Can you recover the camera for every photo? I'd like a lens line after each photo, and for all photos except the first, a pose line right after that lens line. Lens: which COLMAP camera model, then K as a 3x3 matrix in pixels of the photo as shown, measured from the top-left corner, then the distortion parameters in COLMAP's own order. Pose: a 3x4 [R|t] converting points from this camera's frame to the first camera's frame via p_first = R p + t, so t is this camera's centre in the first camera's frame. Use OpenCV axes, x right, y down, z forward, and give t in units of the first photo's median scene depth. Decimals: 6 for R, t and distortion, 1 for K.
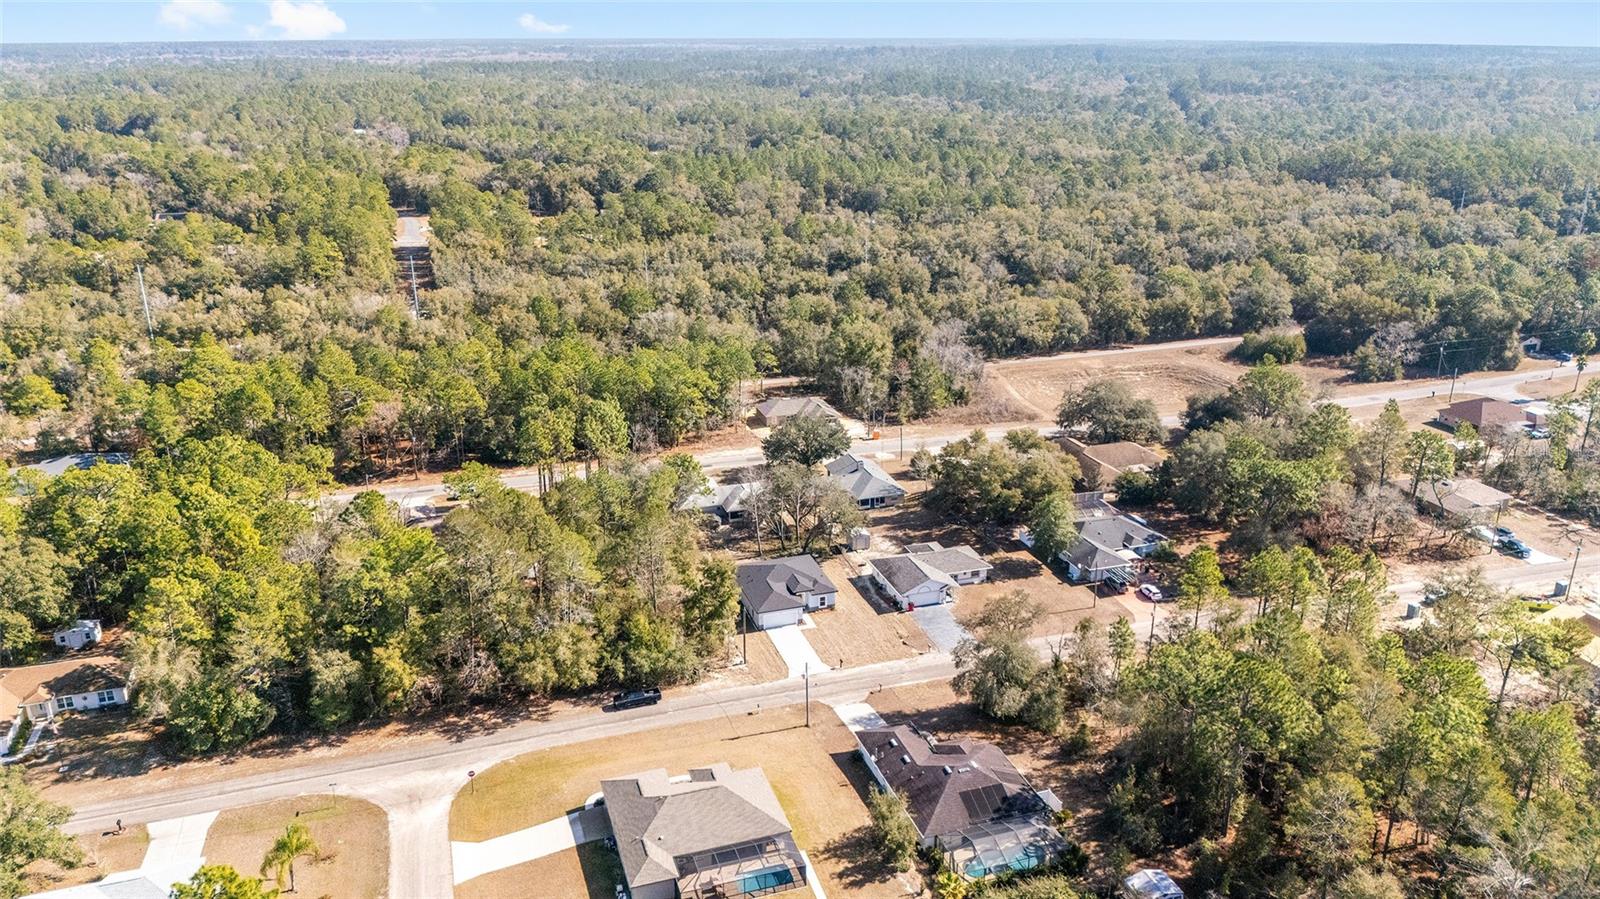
lens RADIAL K [[1163.0, 0, 800.0], [0, 1163.0, 449.5], [0, 0, 1]] dist [0.128390, -0.200669]
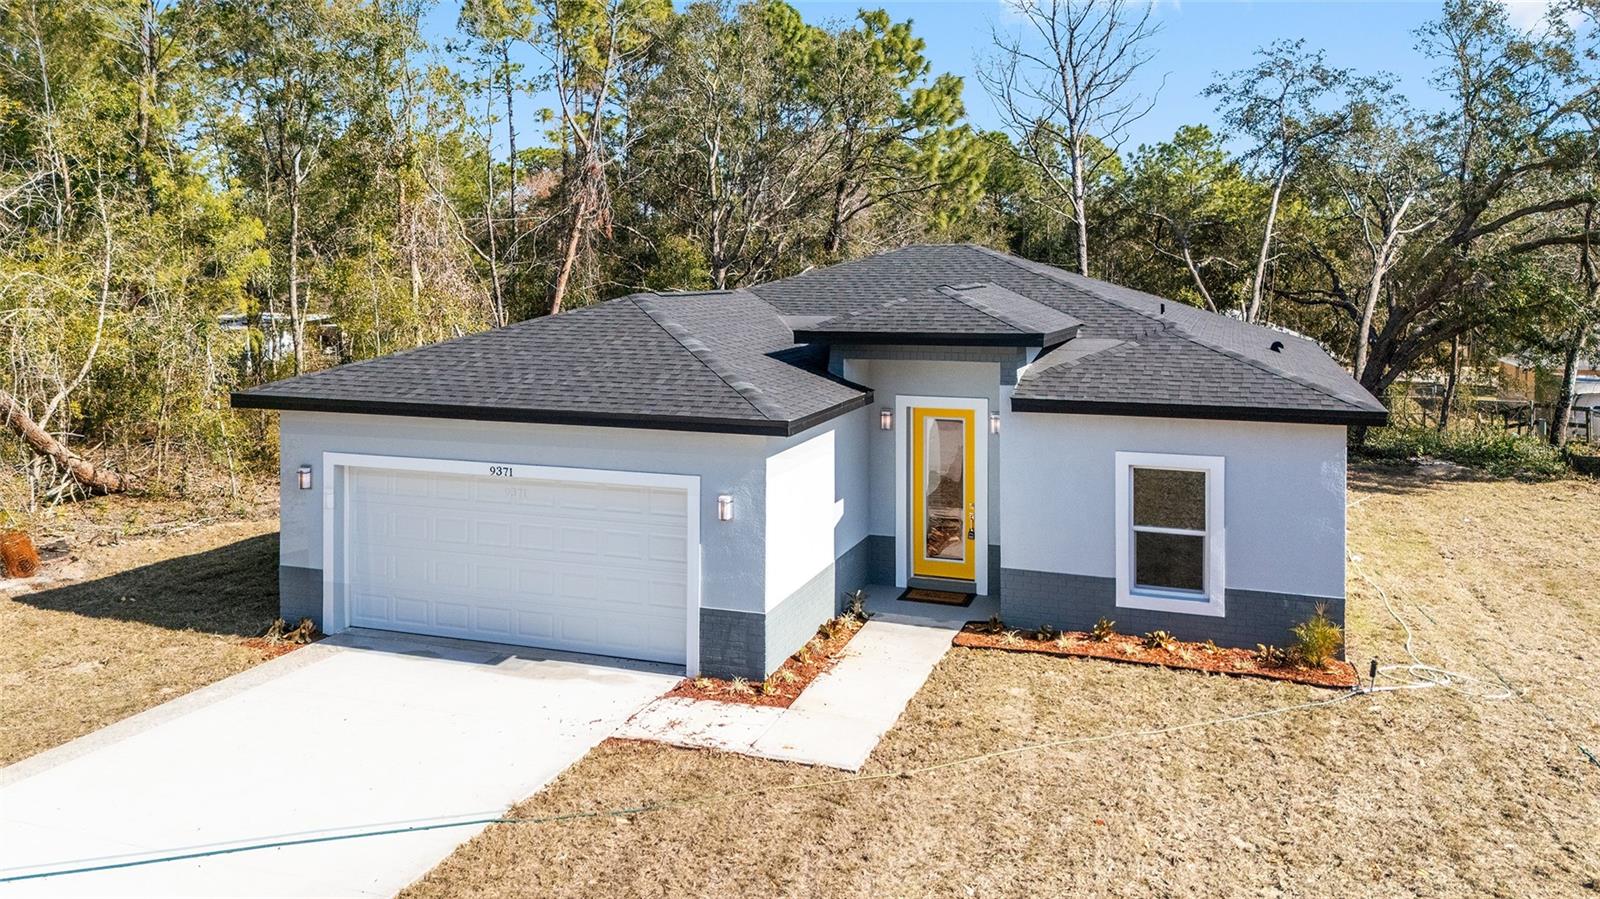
lens RADIAL K [[1212.1, 0, 798.7], [0, 1212.1, 319.9], [0, 0, 1]] dist [0.031327, -0.009979]
pose [[0.793549, 0.029569, -0.607788, 0.047567], [-0.204850, 0.953501, -0.221072, 0.133400], [0.572989, 0.299937, 0.762707, 0.870193]]
